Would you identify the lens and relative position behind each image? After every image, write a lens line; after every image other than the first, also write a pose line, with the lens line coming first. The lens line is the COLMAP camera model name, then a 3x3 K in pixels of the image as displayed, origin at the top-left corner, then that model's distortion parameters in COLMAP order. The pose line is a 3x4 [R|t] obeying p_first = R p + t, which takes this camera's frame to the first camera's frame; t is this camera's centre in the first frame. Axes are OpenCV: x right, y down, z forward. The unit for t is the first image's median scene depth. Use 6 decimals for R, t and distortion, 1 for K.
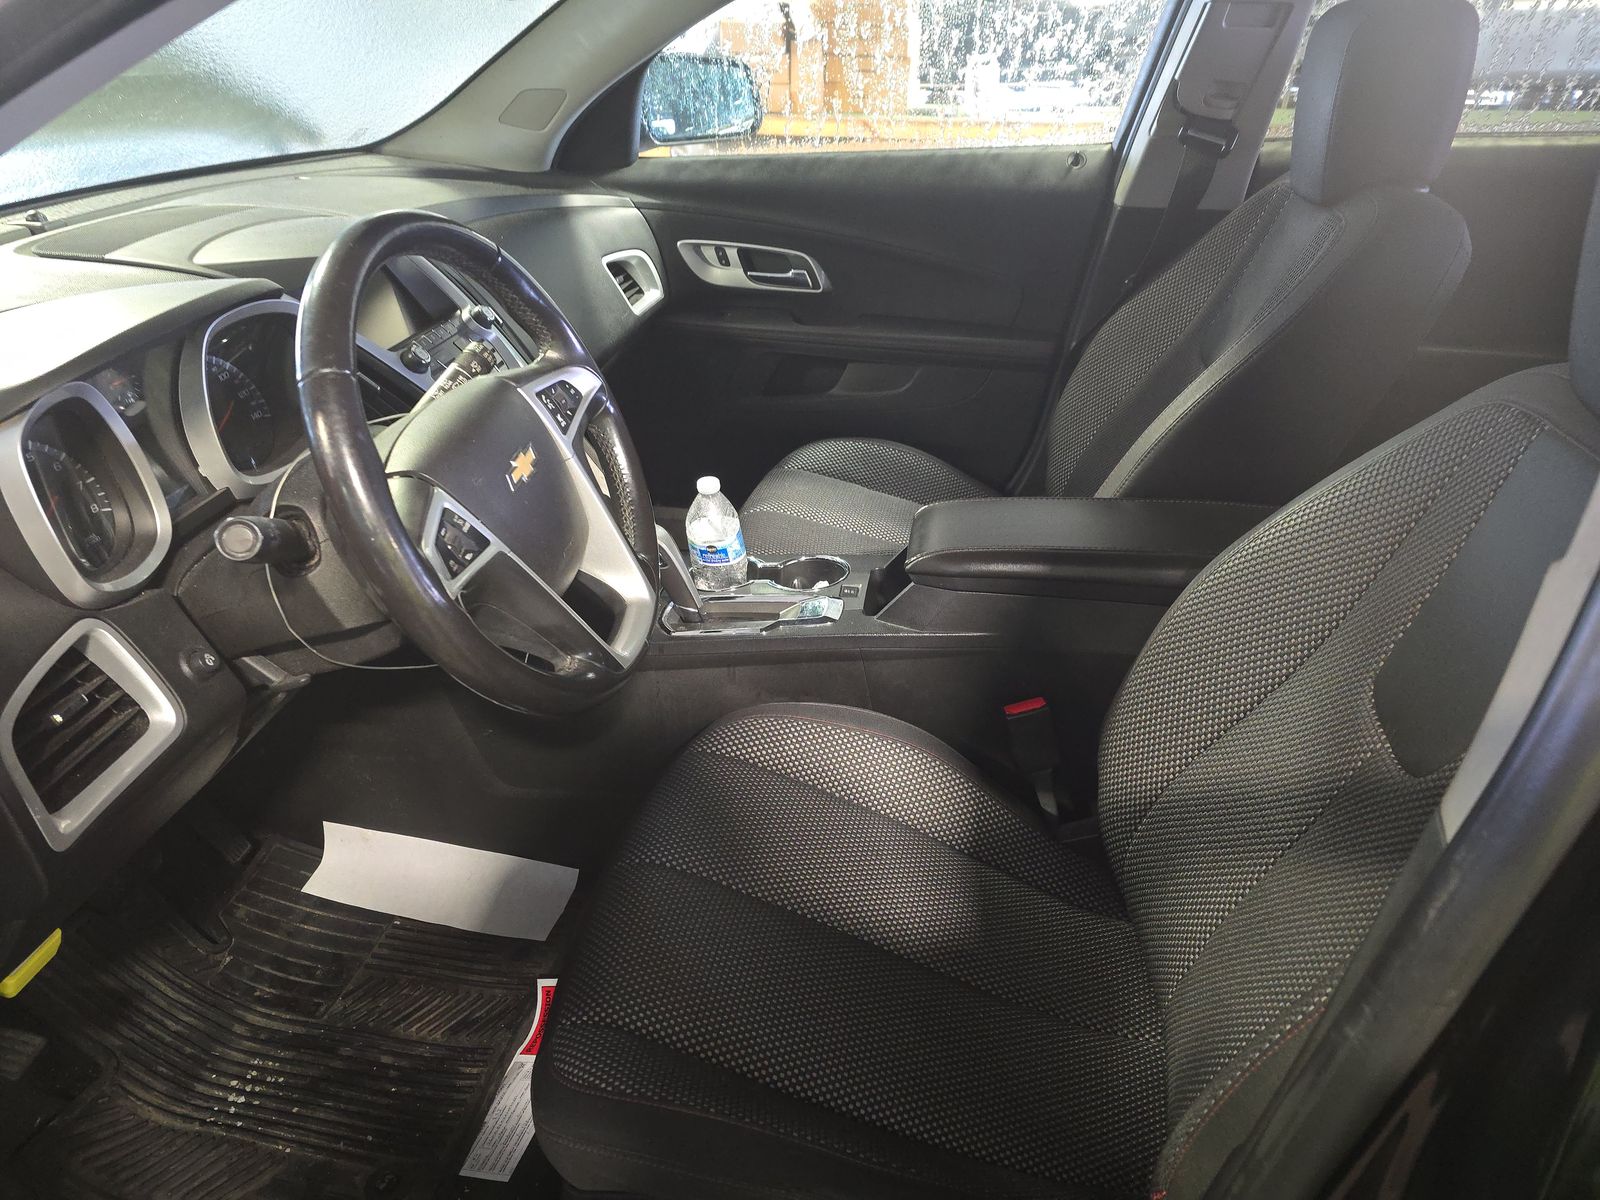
lens RADIAL K [[1069.7, 0, 800.0], [0, 1069.7, 600.0], [0, 0, 1]] dist [0.007817, -0.001562]
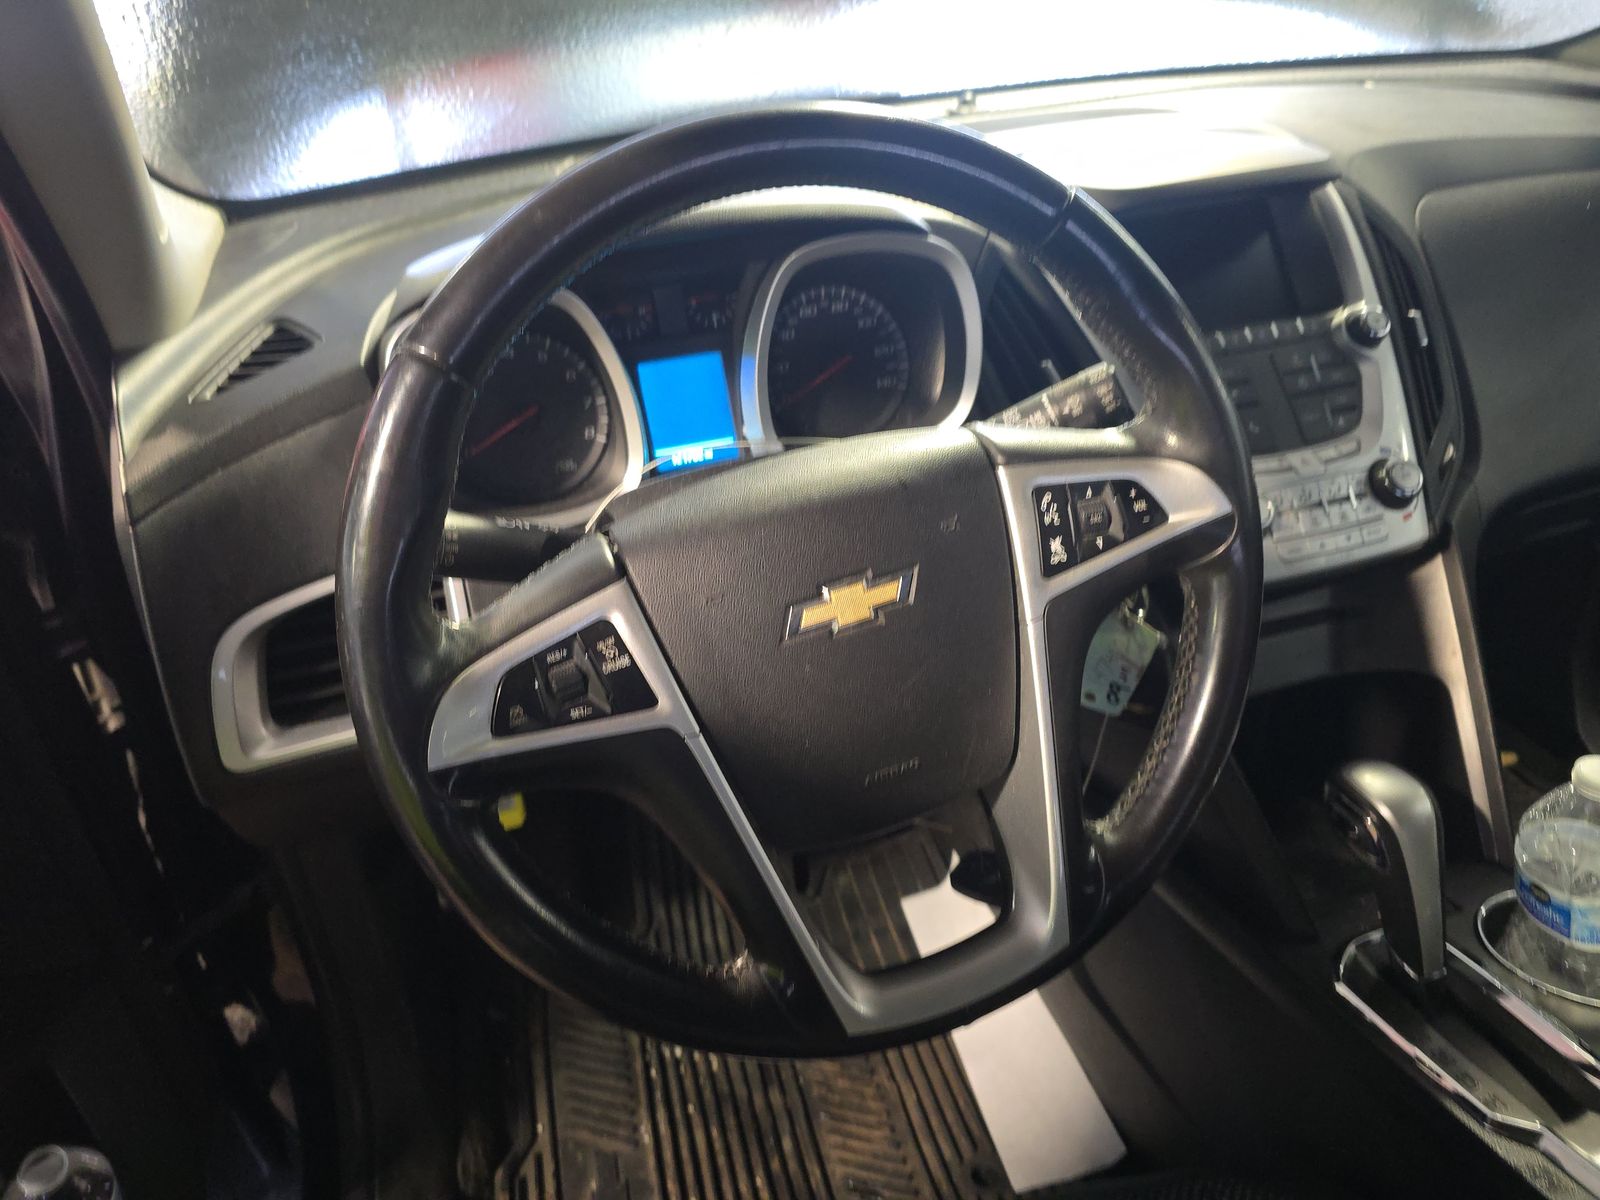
lens RADIAL K [[1069.7, 0, 800.0], [0, 1069.7, 600.0], [0, 0, 1]] dist [0.007817, -0.001562]
pose [[0.435269, 0.428711, -0.791674, 0.140838], [-0.381672, 0.884284, 0.269015, -0.238739], [0.815394, 0.185066, 0.548529, 0.622544]]
